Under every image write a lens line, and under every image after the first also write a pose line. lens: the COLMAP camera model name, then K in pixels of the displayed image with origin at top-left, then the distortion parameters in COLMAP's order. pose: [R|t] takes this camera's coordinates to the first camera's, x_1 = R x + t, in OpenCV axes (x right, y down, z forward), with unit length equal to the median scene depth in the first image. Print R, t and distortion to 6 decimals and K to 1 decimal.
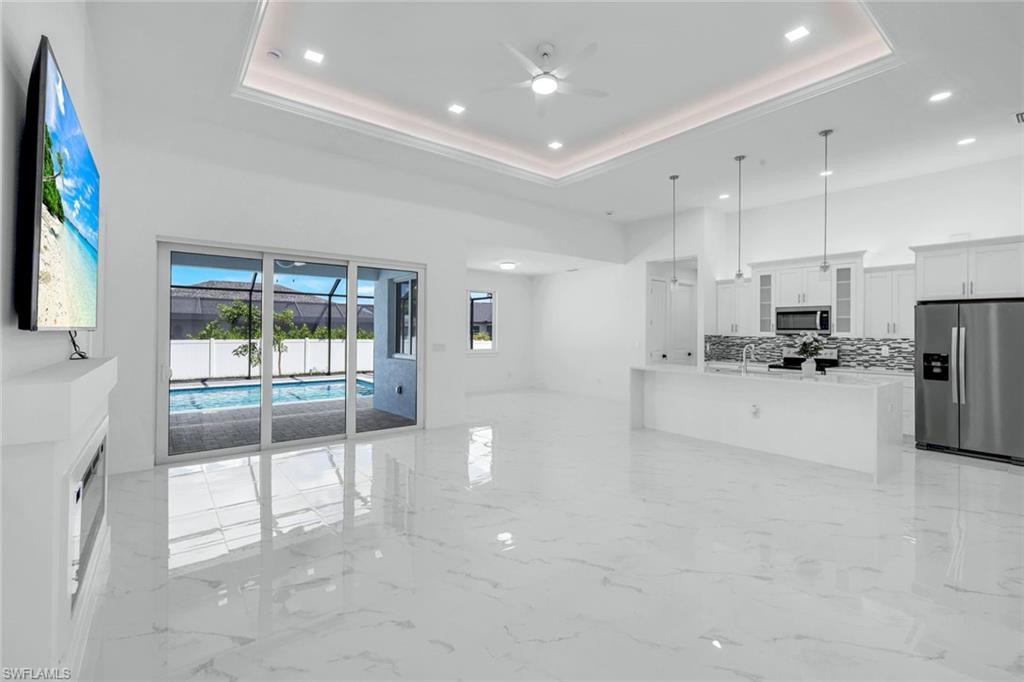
lens RADIAL K [[449.7, 0, 515.0], [0, 449.7, 327.9], [0, 0, 1]] dist [0.002916, 0.000282]
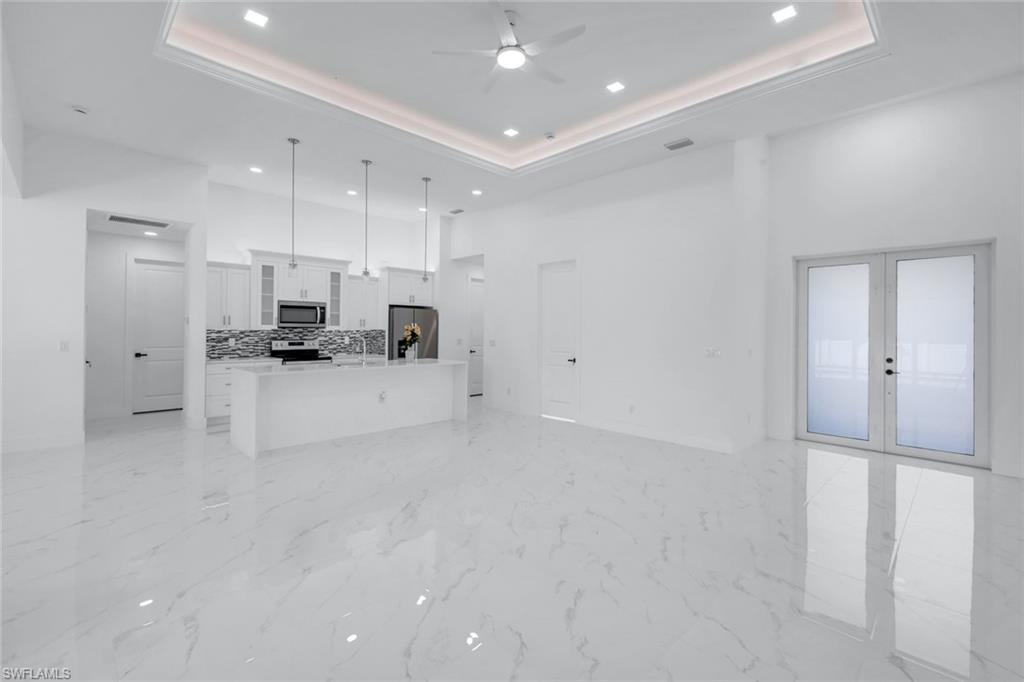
lens RADIAL K [[449.7, 0, 515.0], [0, 449.7, 327.9], [0, 0, 1]] dist [0.002916, 0.000282]
pose [[-0.116090, -0.006566, 0.993217, -0.506346], [-0.018398, 0.999821, 0.004459, 0.001259], [-0.993068, -0.017756, -0.116190, 0.654370]]
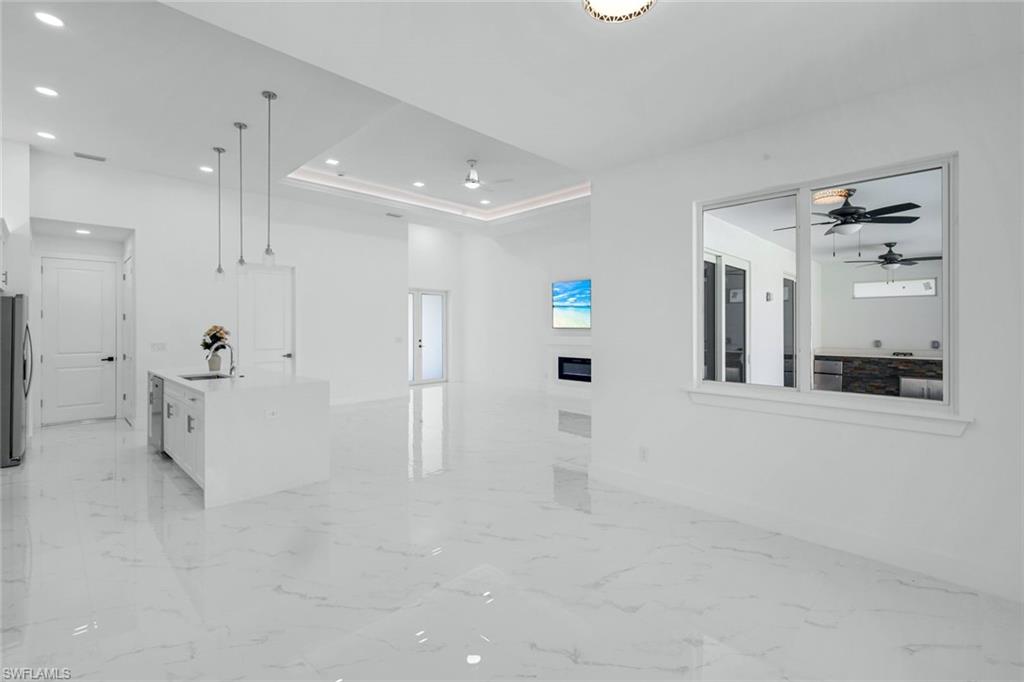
lens RADIAL K [[454.8, 0, 517.8], [0, 454.8, 324.3], [0, 0, 1]] dist [0.002119, 0.000128]
pose [[-0.990690, -0.006525, -0.135977, 0.076143], [-0.004514, 0.999876, -0.015094, 0.012466], [0.136059, -0.014340, -0.990597, 1.644975]]
